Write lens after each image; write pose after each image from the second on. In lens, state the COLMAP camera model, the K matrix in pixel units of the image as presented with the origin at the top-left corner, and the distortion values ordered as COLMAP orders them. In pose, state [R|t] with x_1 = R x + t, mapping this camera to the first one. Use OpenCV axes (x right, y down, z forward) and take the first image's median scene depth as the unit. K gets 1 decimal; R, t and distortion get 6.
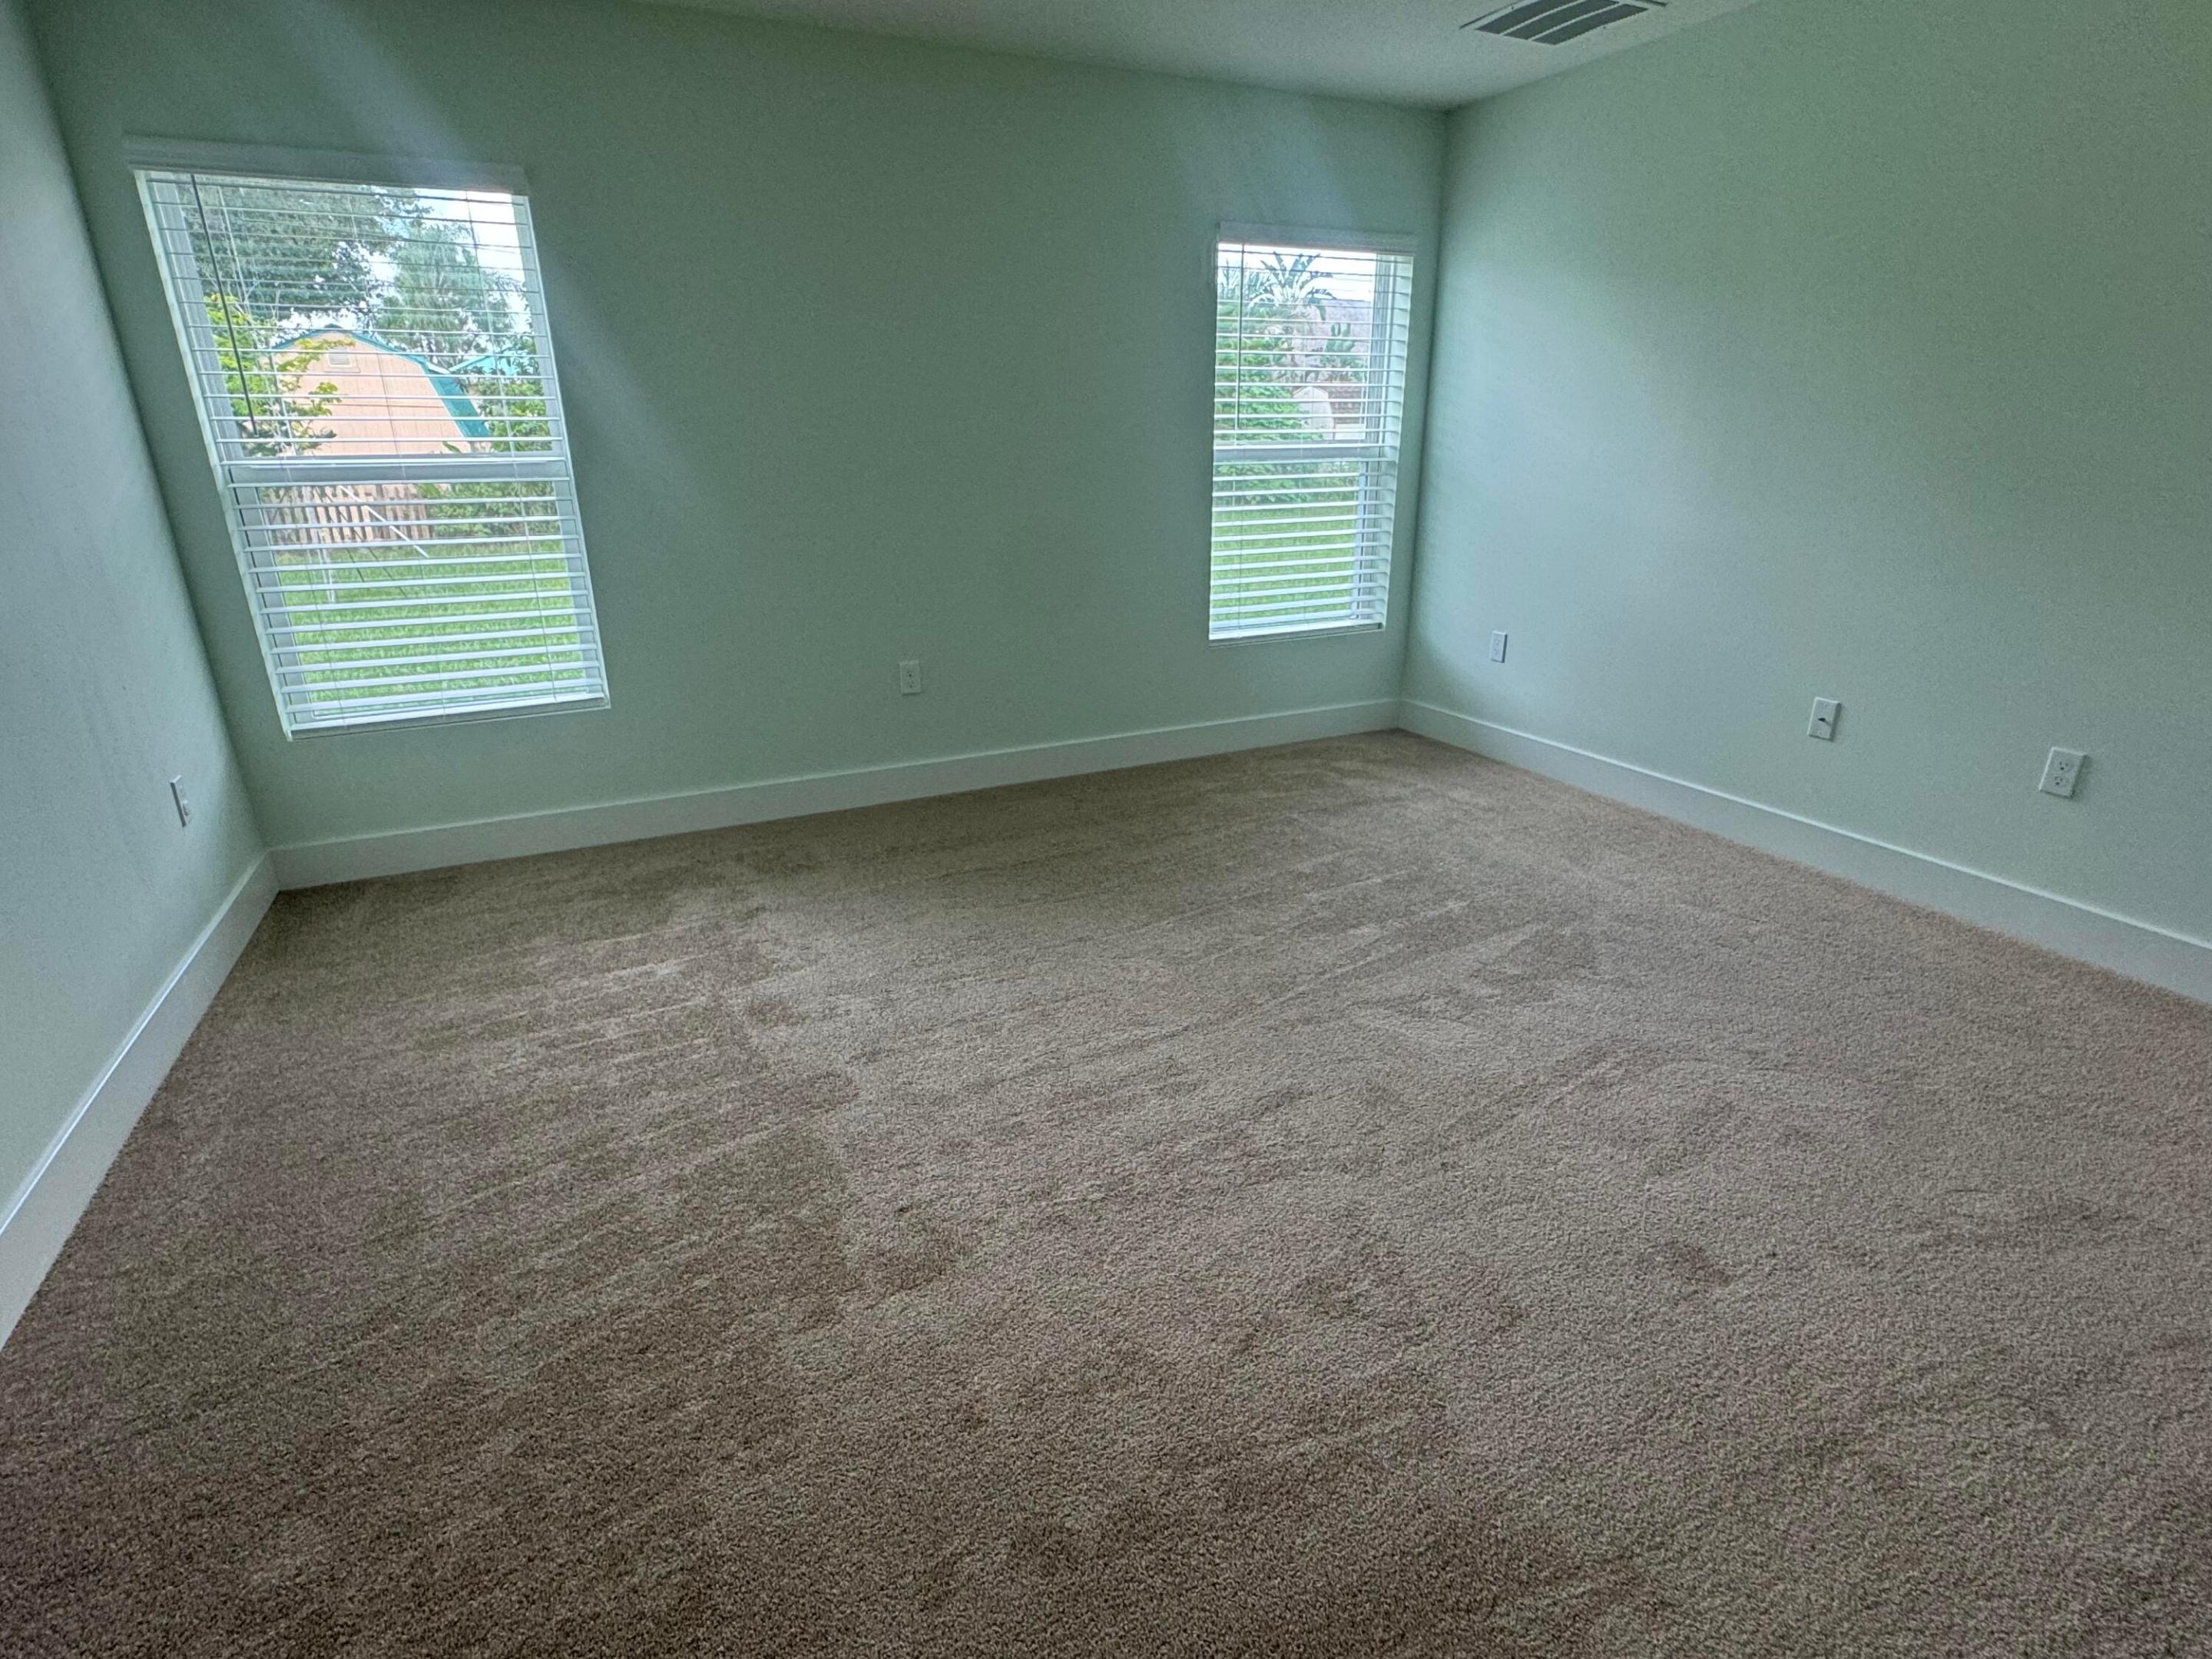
lens RADIAL K [[1084.0, 0, 1108.0], [0, 1084.0, 819.2], [0, 0, 1]] dist [0.000483, 0.000390]
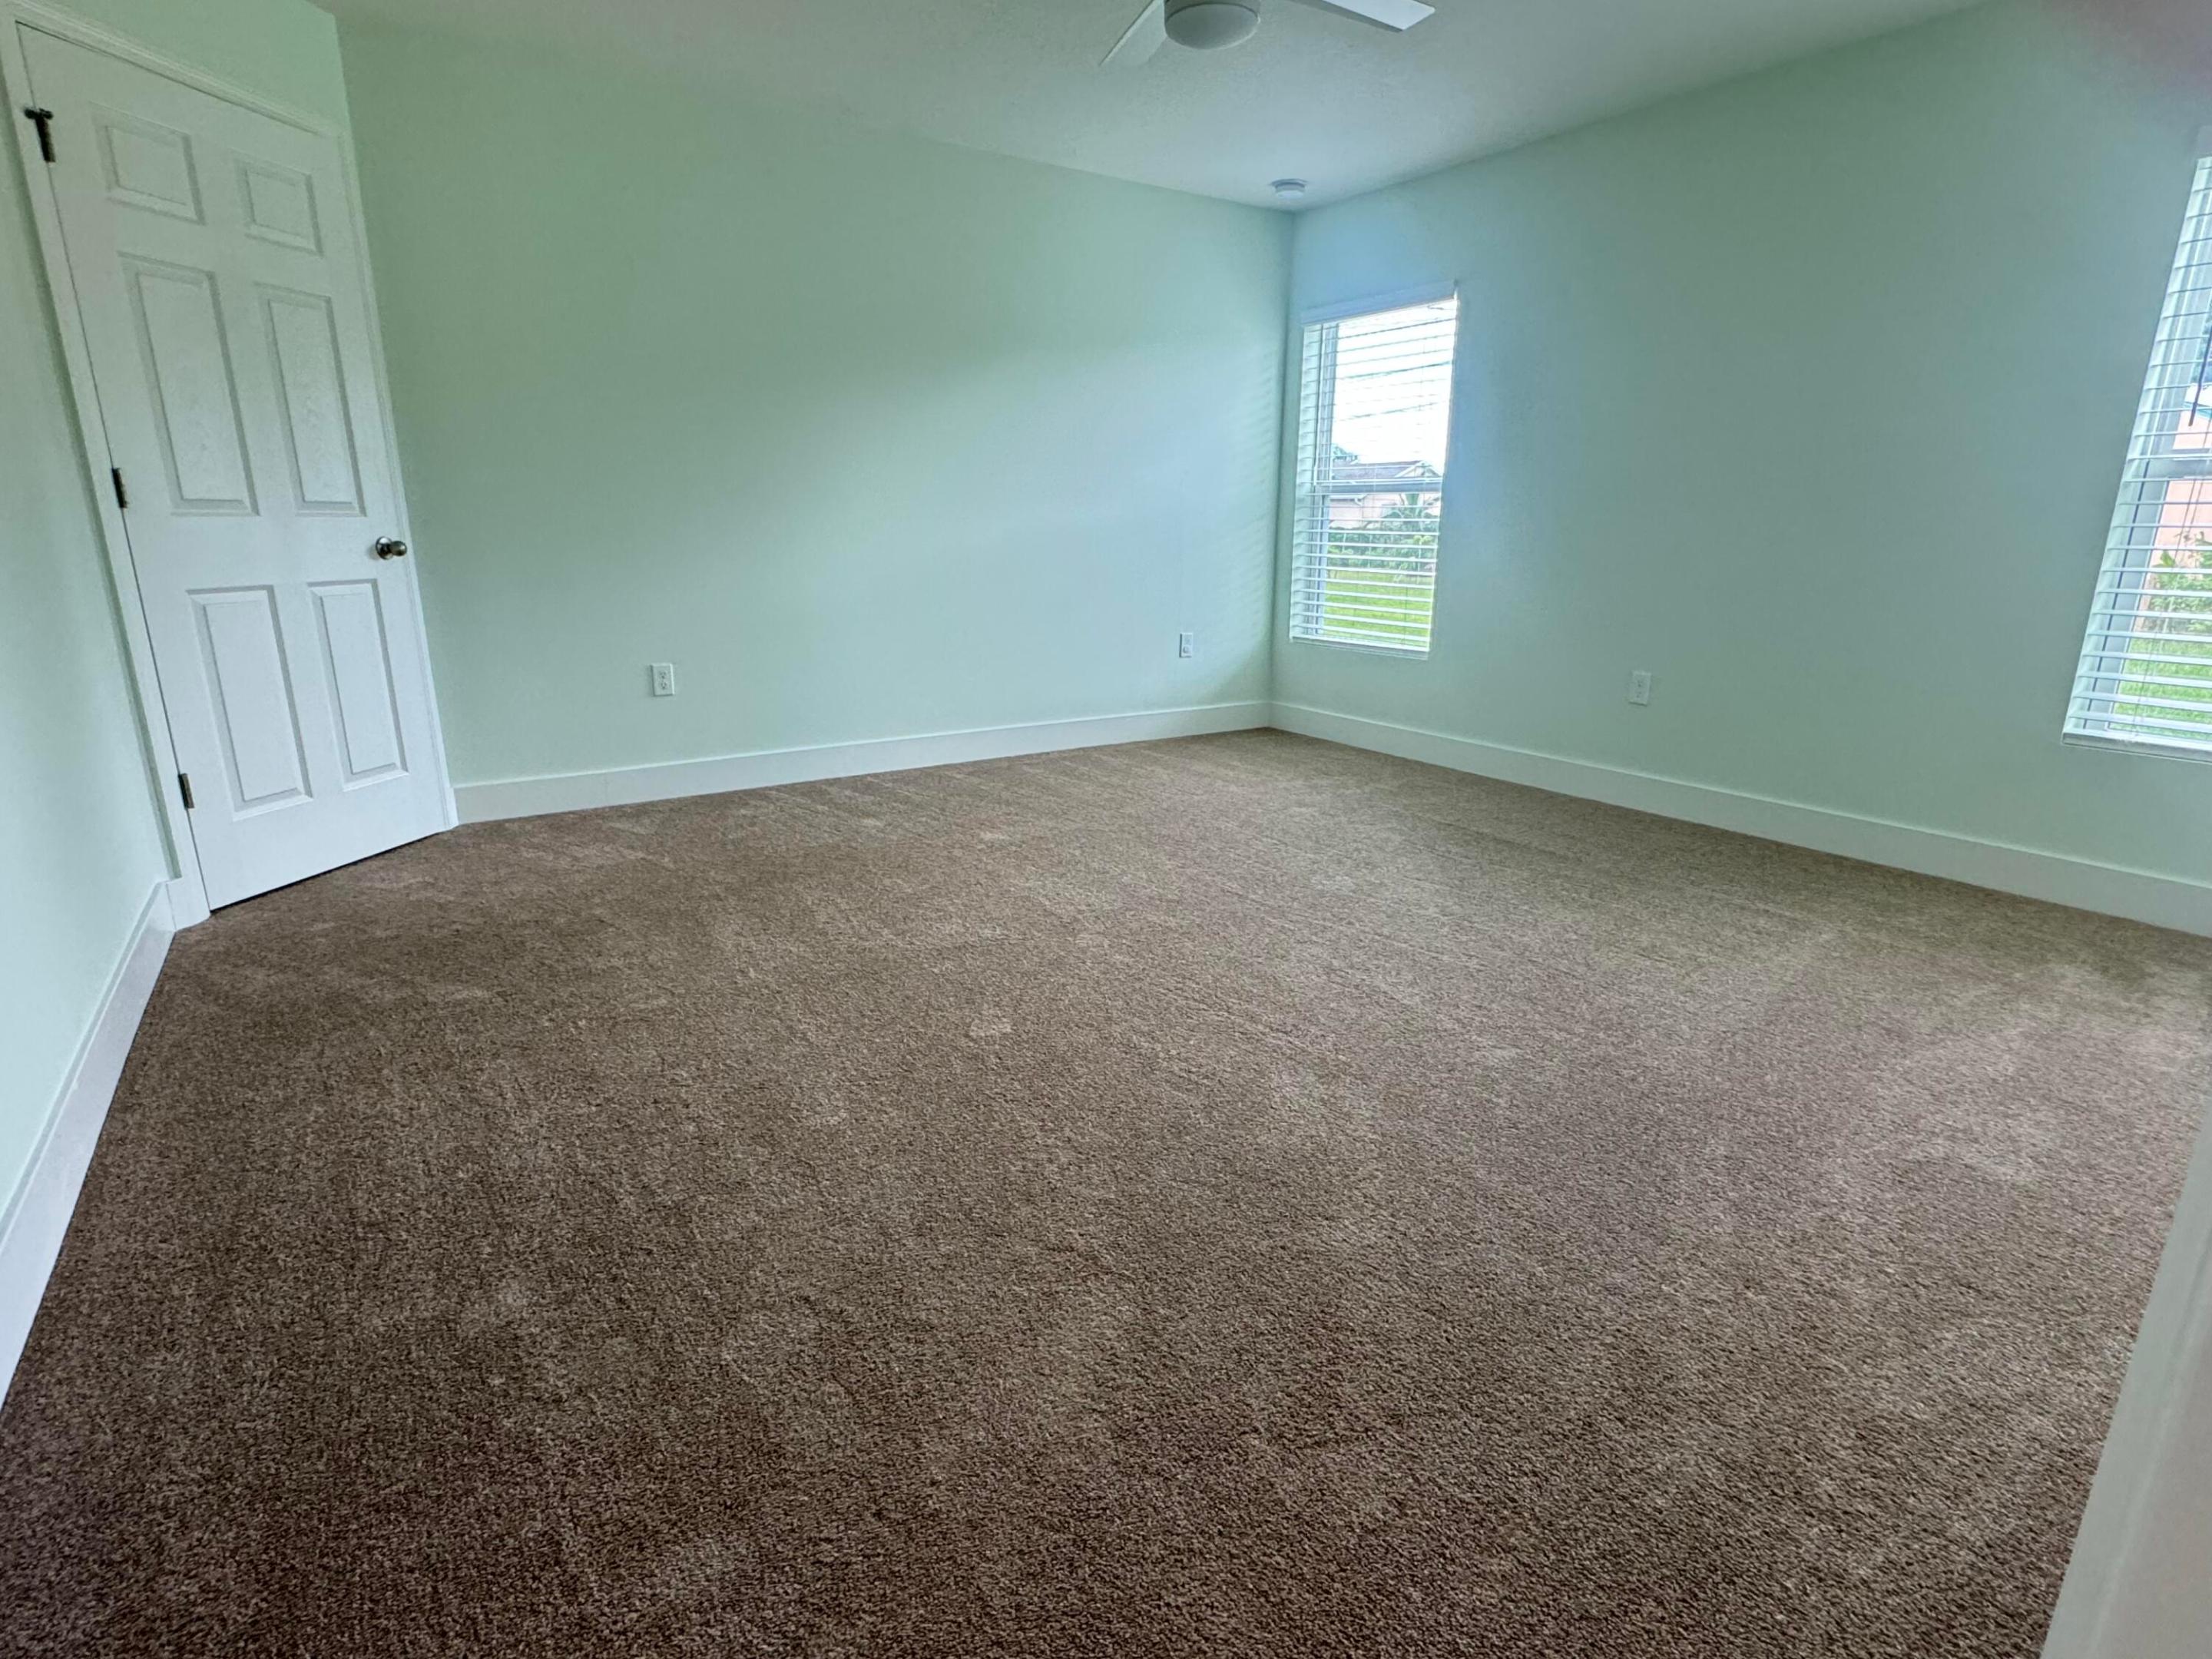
lens RADIAL K [[1112.5, 0, 1100.1], [0, 1112.5, 829.4], [0, 0, 1]] dist [-0.001010, 0.000283]
pose [[0.137362, 0.267283, -0.953777, 0.876206], [-0.343058, 0.916147, 0.207331, -0.057534], [0.929216, 0.298721, 0.217538, 0.383187]]
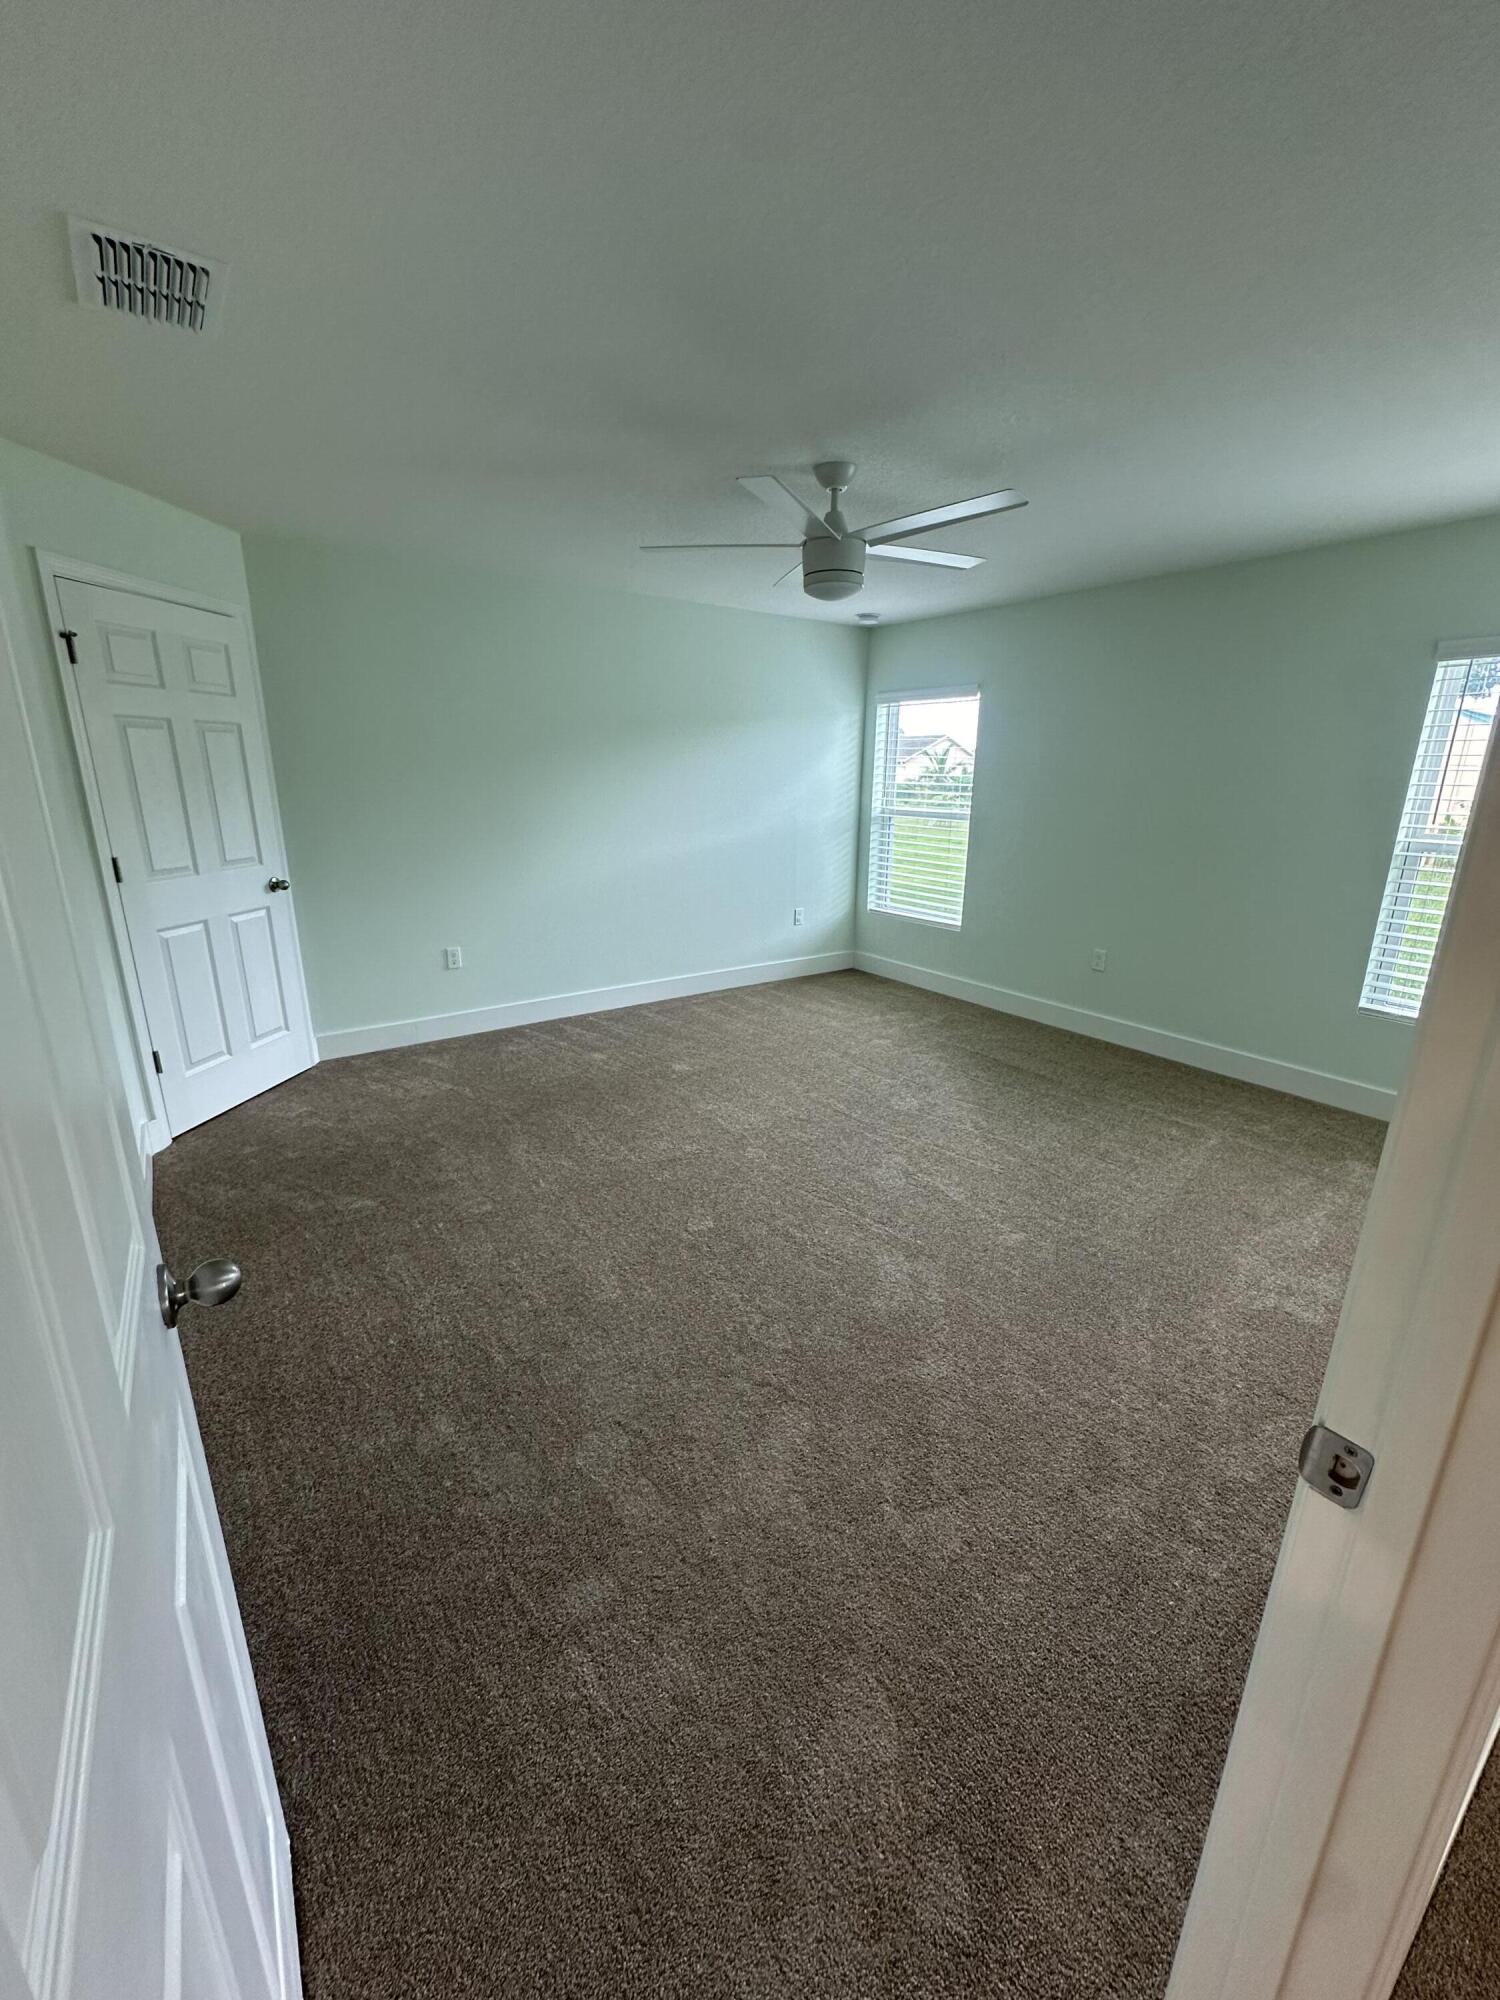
lens RADIAL K [[797.1, 0, 750.0], [0, 797.1, 1000.0], [0, 0, 1]] dist [-0.002721, 0.000908]
pose [[0.176416, 0.278037, -0.944231, 0.933647], [-0.343405, 0.916389, 0.205679, -0.158171], [0.922470, 0.287969, 0.257145, 0.288427]]
